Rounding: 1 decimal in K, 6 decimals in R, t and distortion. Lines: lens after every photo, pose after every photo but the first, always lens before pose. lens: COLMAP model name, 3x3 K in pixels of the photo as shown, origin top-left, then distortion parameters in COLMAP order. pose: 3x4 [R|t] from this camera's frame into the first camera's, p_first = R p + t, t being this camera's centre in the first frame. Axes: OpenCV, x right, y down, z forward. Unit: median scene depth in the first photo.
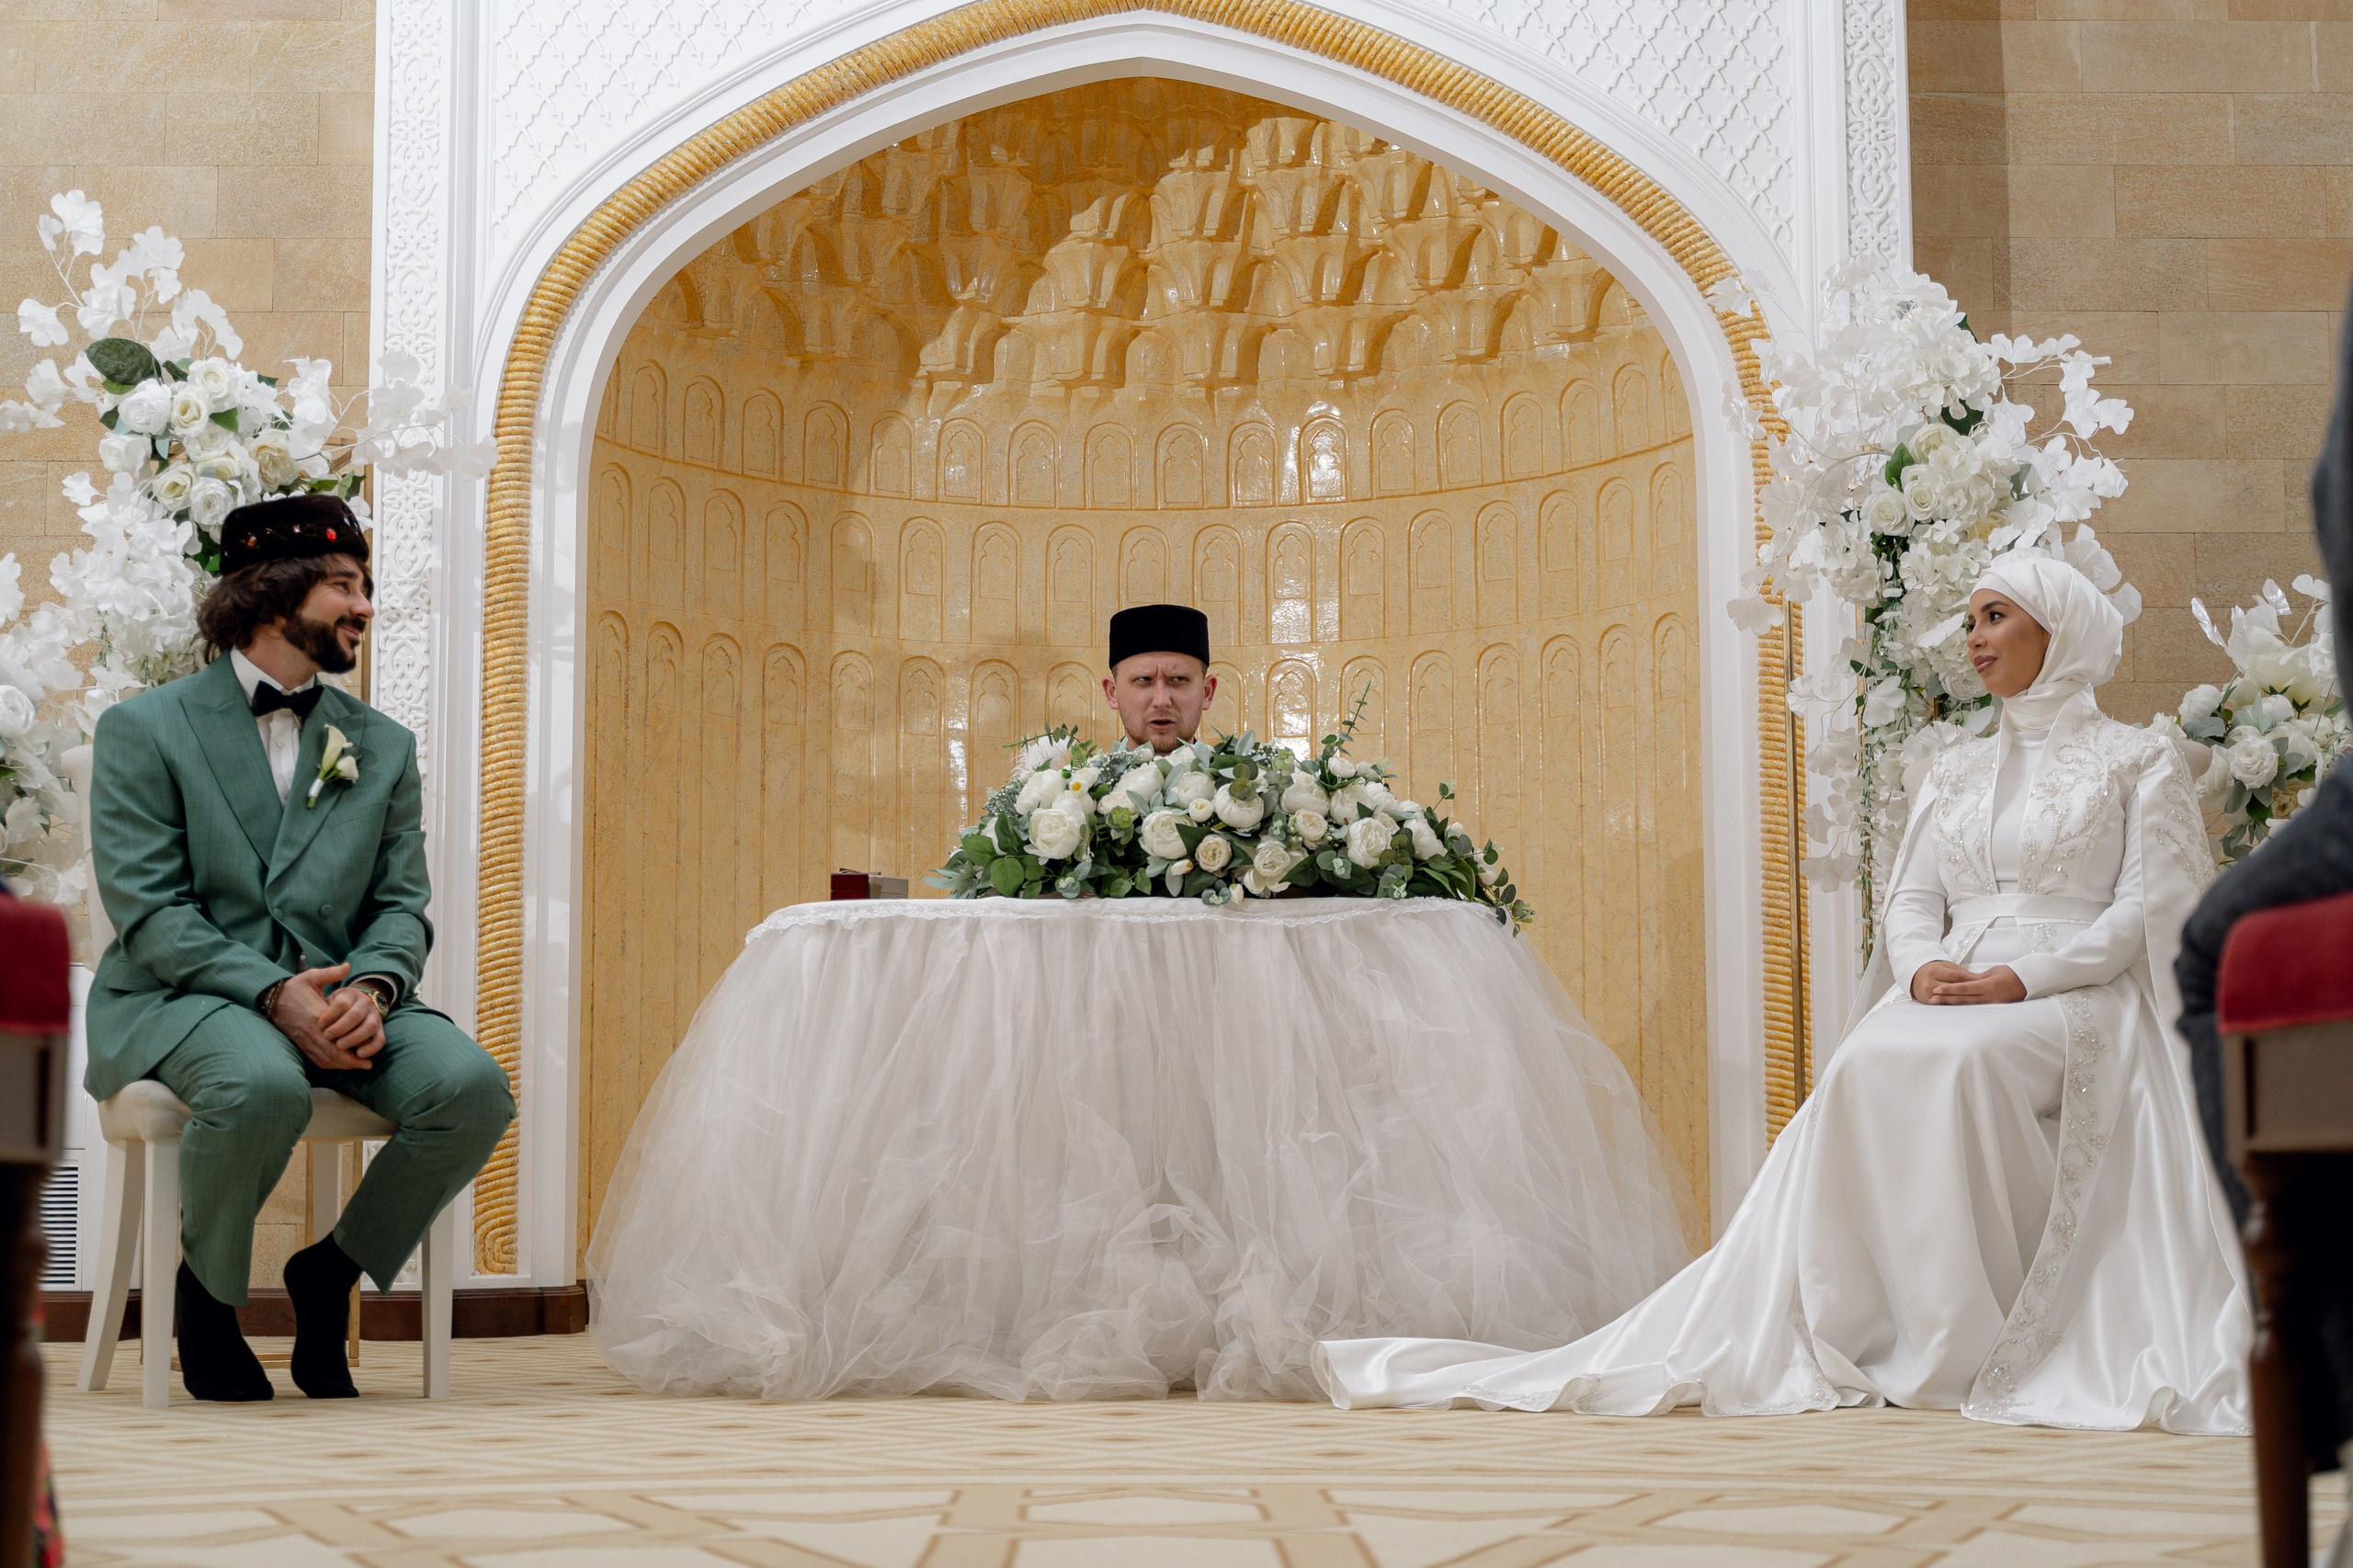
lens RADIAL K [[3309.8, 0, 1171.3], [0, 3309.8, 851.5], [0, 0, 1]] dist [-0.015143, -0.045539]
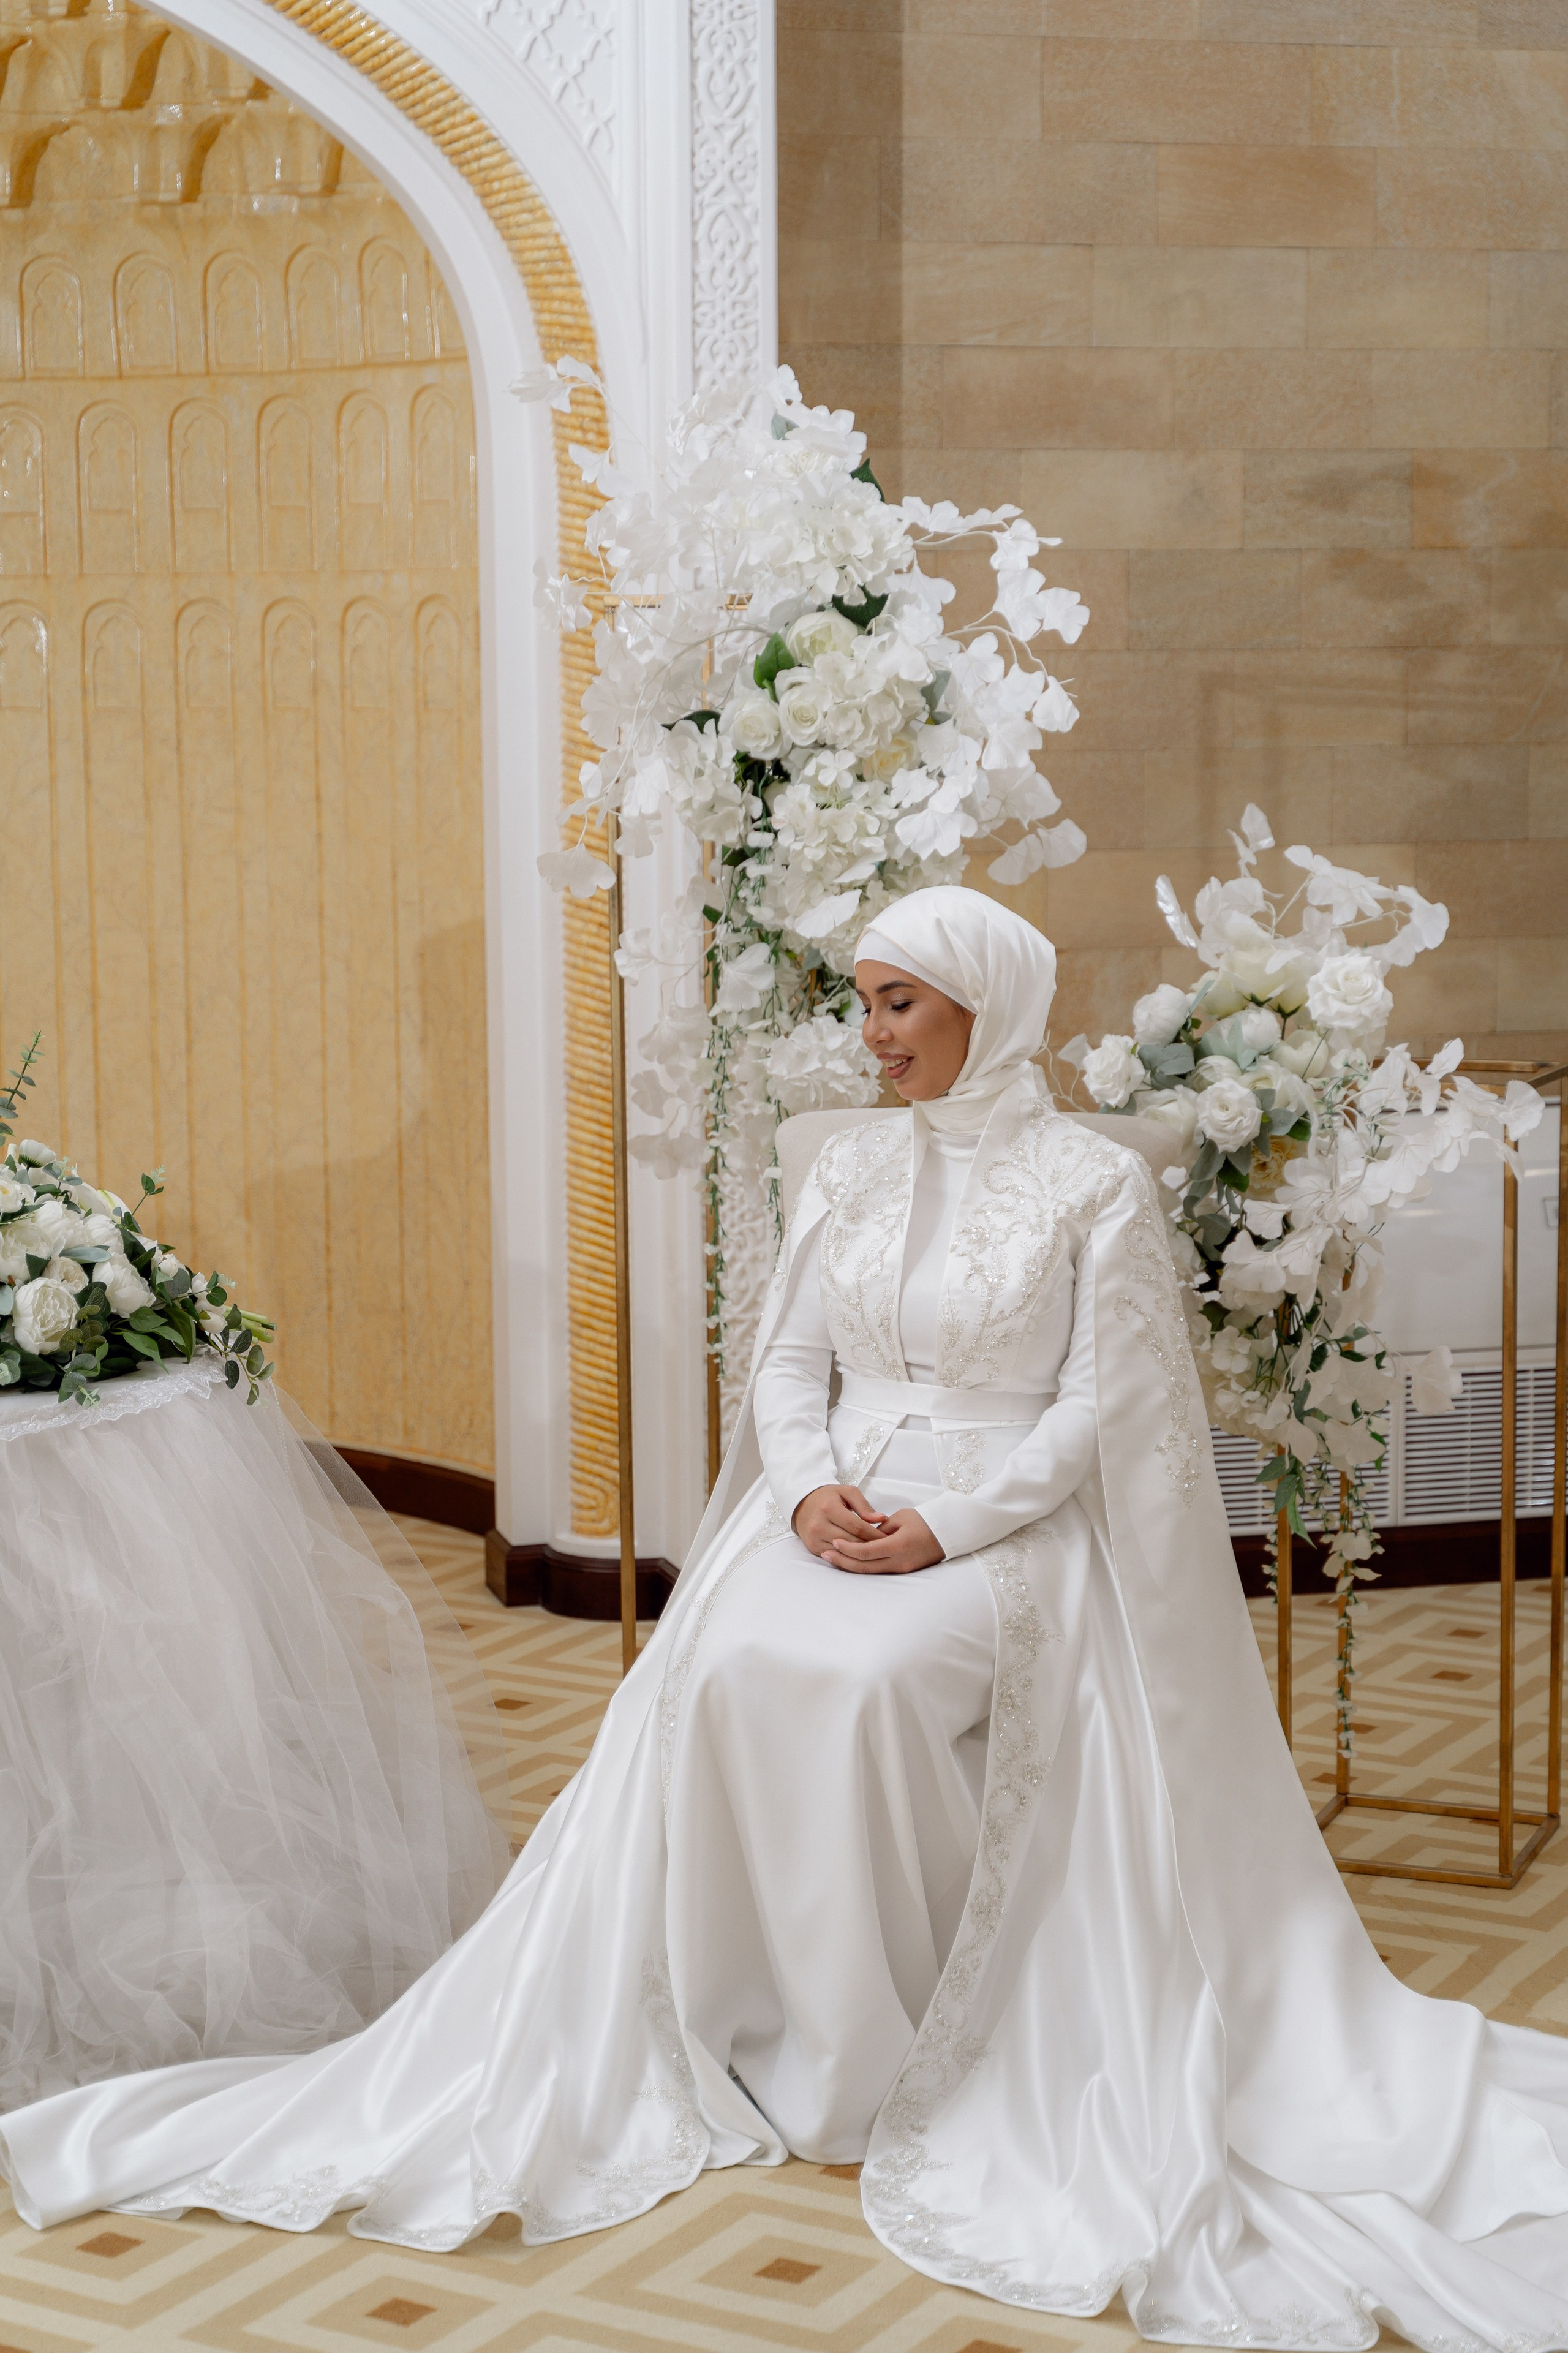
lens RADIAL K [[4010.5, 0, 771.8], [0, 4010.5, 1169.8], [0, 0, 1]] dist [0.005487, -0.144554]
pose [[0.970648, -0.036675, 0.237694, 0.005933], [-0.018286, 0.974190, 0.224986, -0.166110], [-0.239810, -0.222728, 0.944925, 0.117993]]
